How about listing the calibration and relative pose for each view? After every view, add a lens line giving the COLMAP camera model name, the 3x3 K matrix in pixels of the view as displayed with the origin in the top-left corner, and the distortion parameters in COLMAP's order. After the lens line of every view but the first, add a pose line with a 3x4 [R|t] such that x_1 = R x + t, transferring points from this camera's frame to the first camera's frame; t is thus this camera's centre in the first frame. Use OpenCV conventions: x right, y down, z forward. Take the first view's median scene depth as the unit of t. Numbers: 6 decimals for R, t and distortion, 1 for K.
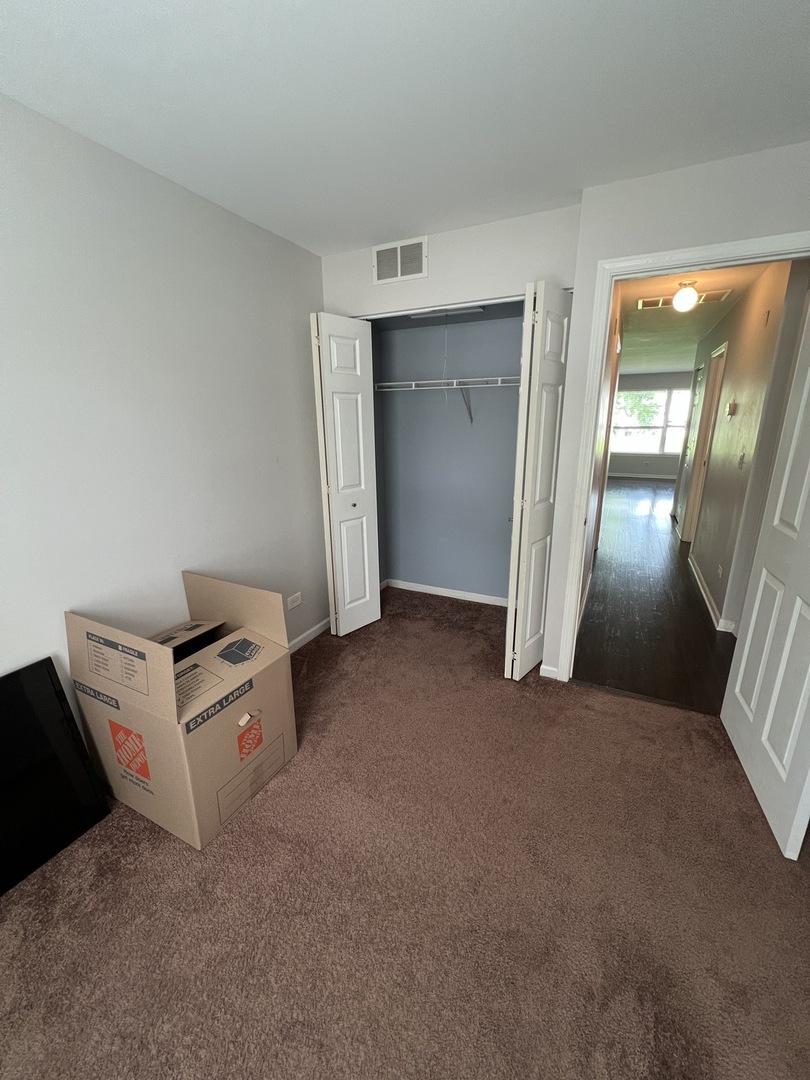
lens RADIAL K [[431.1, 0, 410.1], [0, 431.1, 537.8], [0, 0, 1]] dist [-0.001057, -0.000339]
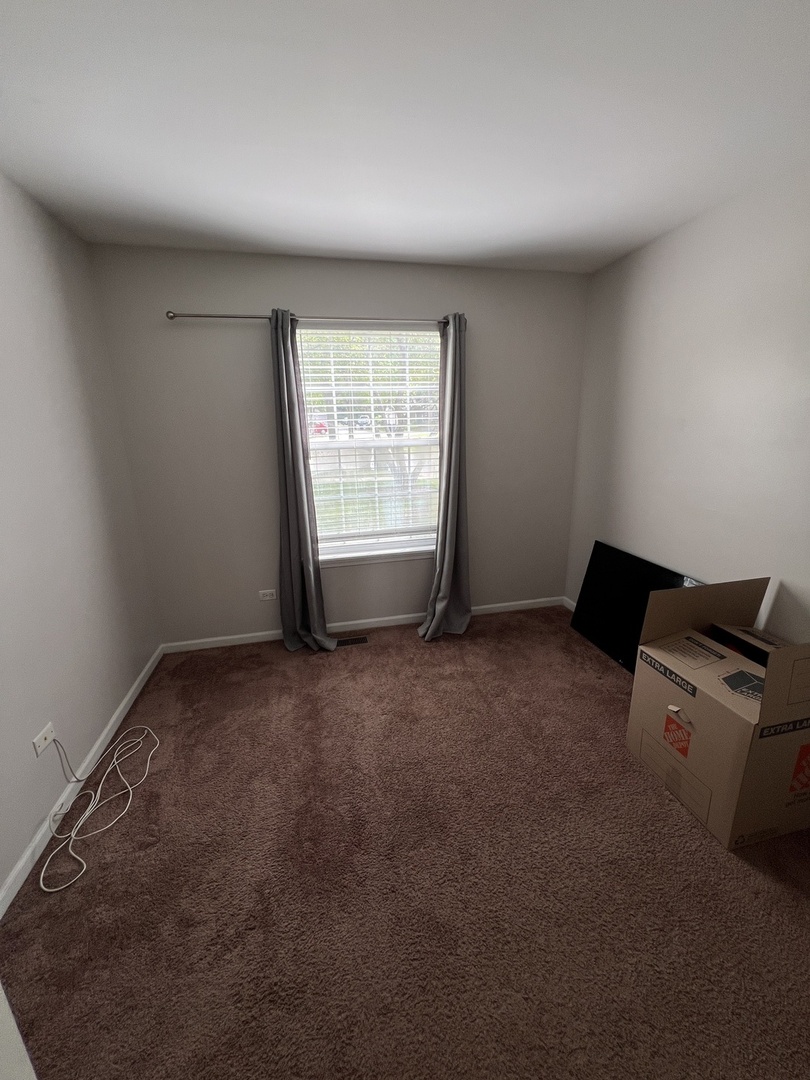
lens RADIAL K [[431.1, 0, 406.4], [0, 431.1, 536.6], [0, 0, 1]] dist [-0.001057, -0.000339]
pose [[-0.769954, 0.182307, -0.611502, 0.706984], [-0.159487, 0.872921, 0.461056, -0.333019], [0.617847, 0.452519, -0.643033, 1.132180]]
